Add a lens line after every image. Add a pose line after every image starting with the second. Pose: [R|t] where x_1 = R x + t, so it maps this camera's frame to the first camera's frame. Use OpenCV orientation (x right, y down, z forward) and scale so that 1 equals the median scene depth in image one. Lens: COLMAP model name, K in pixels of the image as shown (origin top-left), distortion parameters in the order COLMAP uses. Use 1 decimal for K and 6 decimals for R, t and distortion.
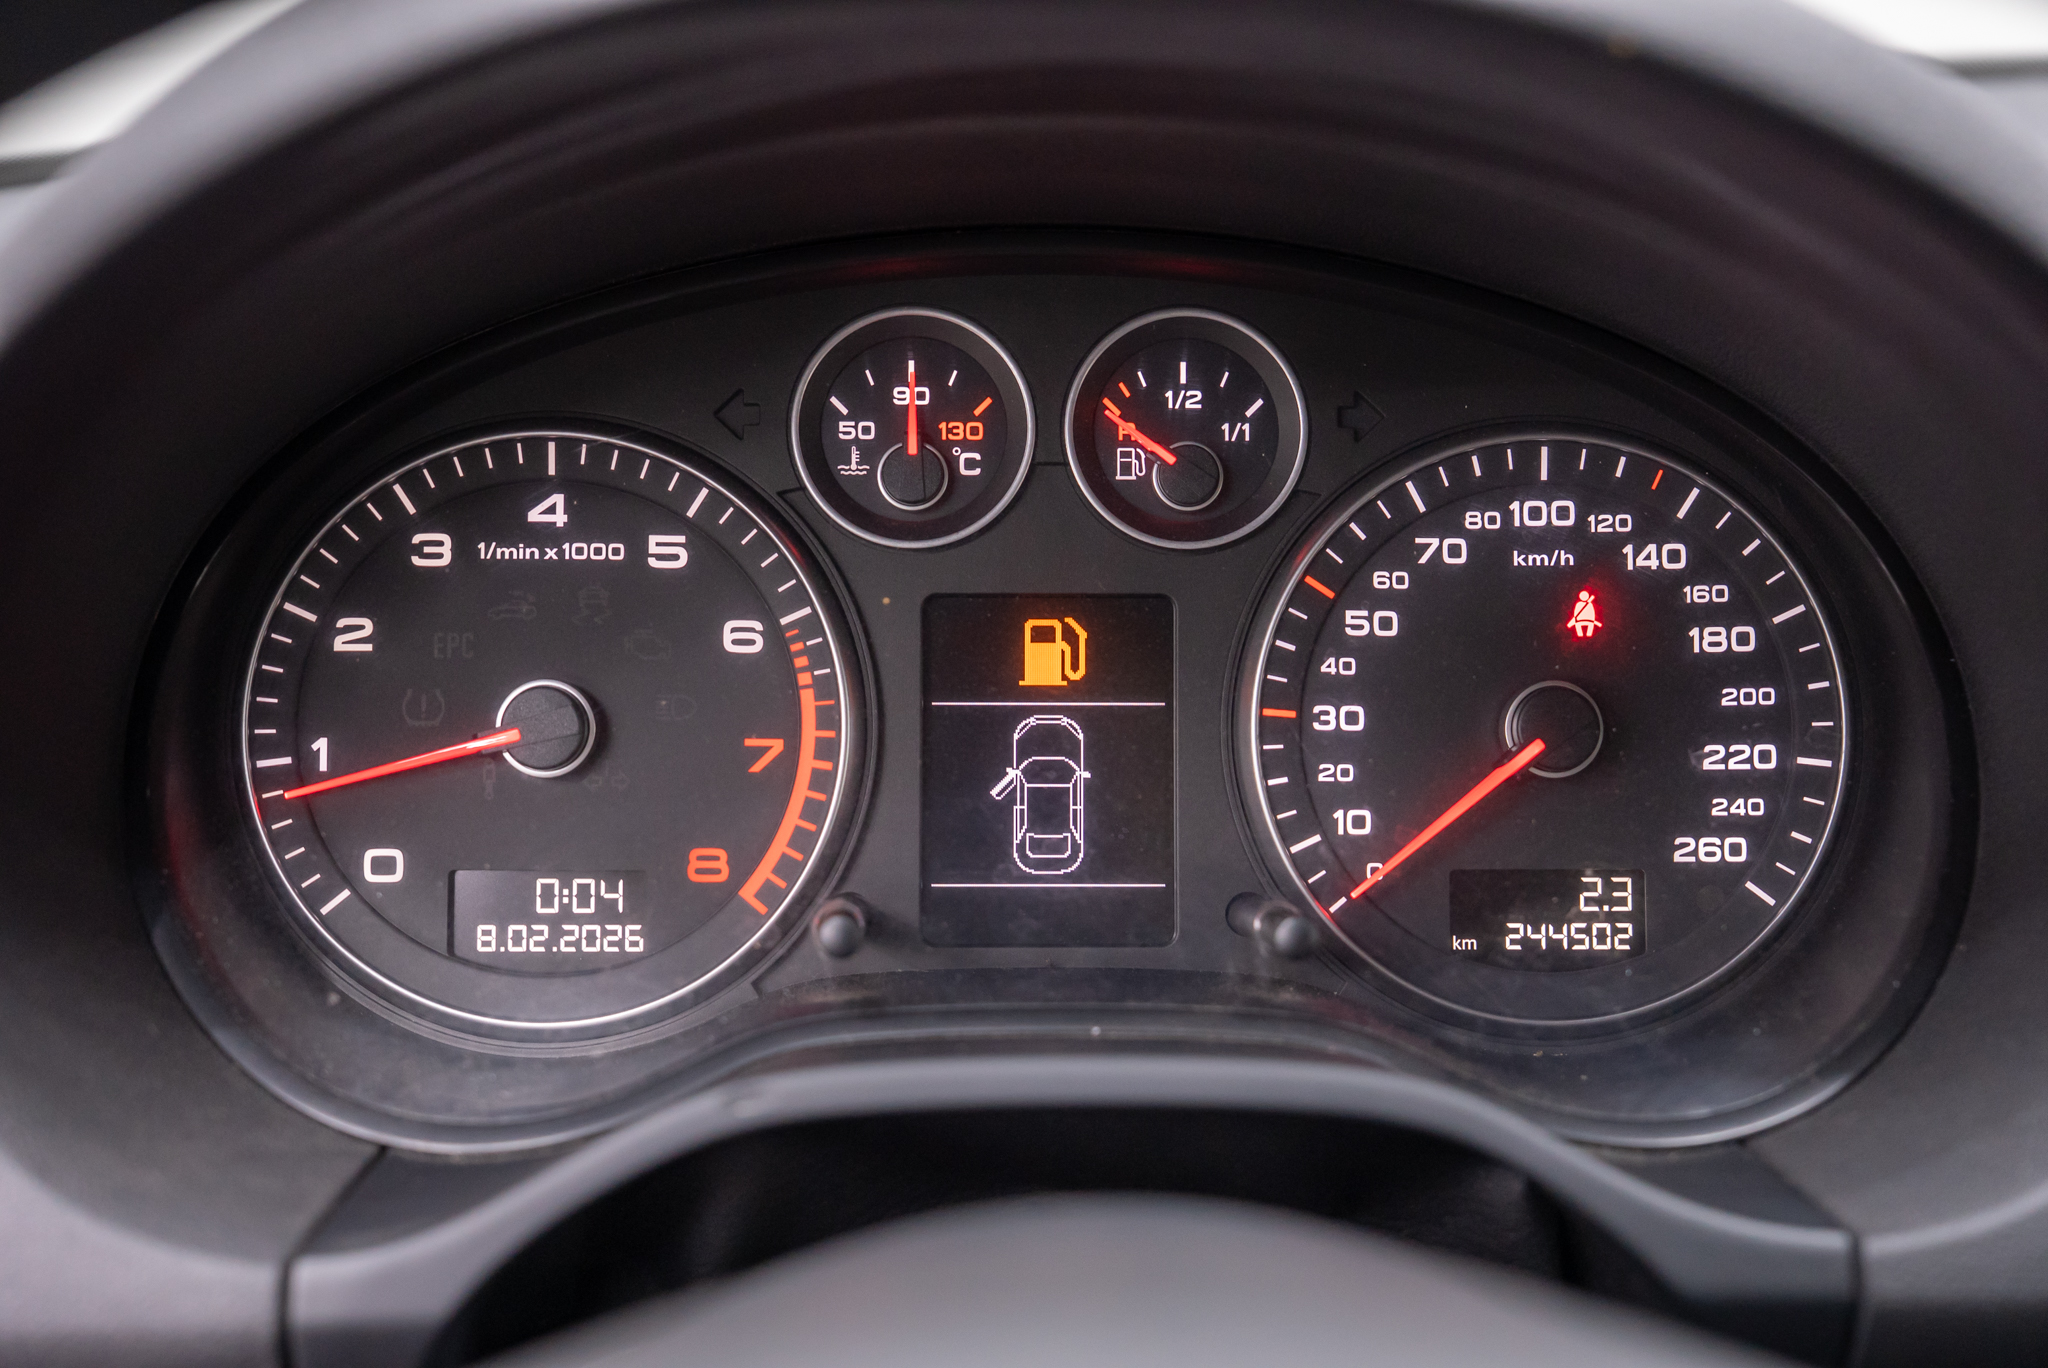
lens RADIAL K [[2552.0, 0, 1024.0], [0, 2552.0, 684.0], [0, 0, 1]] dist [0.062557, 0.002317]
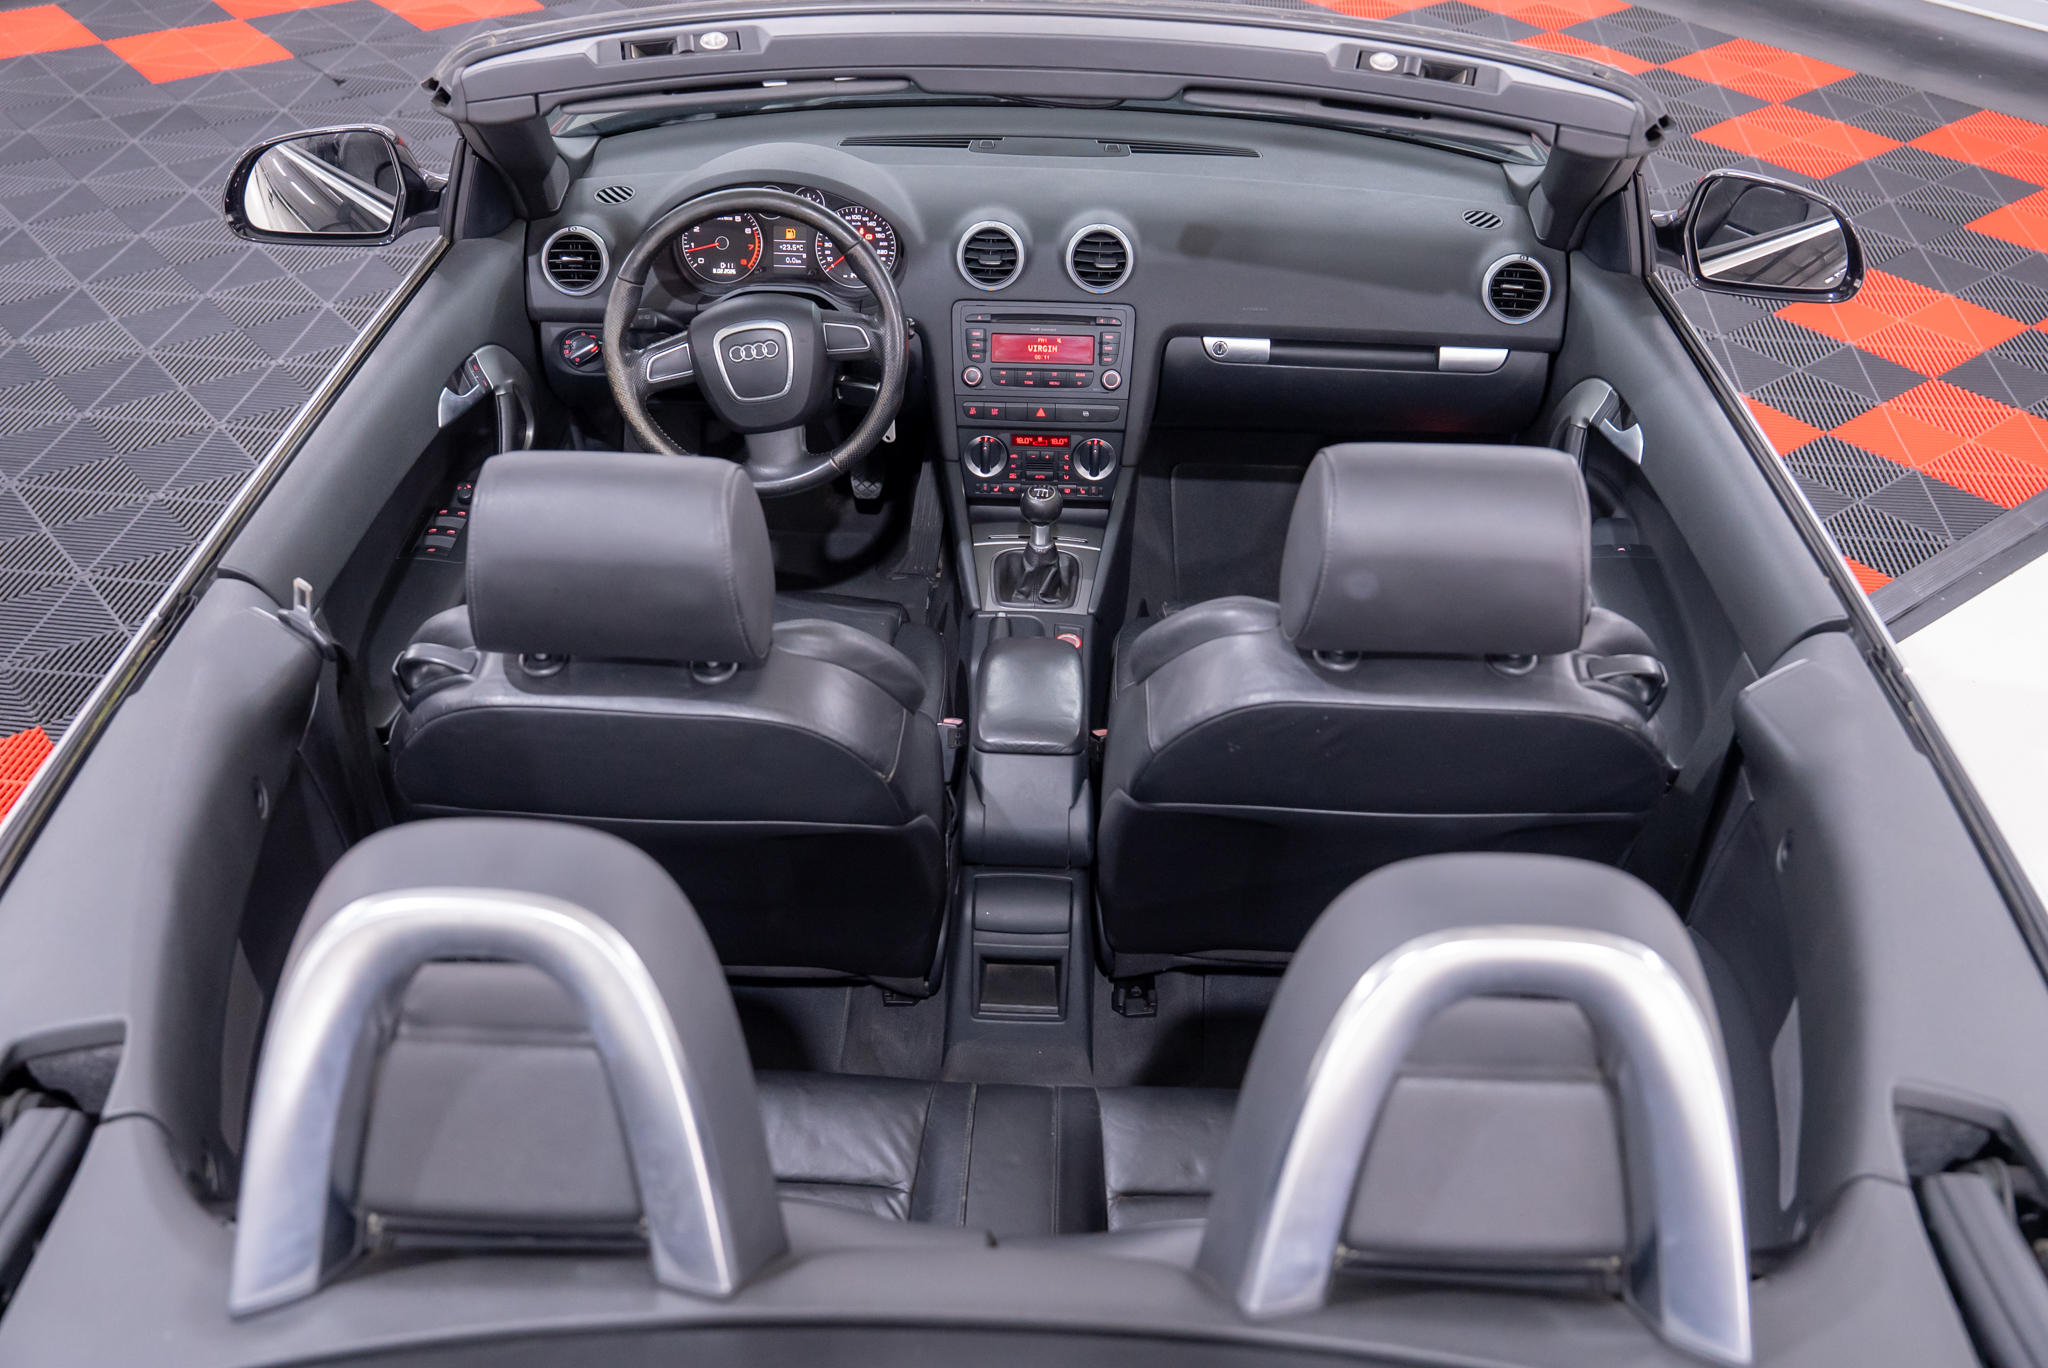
lens RADIAL K [[2043.7, 0, 1024.0], [0, 2043.7, 684.0], [0, 0, 1]] dist [-0.045107, -0.001488]
pose [[0.998822, 0.042049, -0.024201, 0.887728], [-0.032699, 0.951960, 0.304473, -0.593204], [0.035841, -0.303323, 0.952214, -5.001796]]
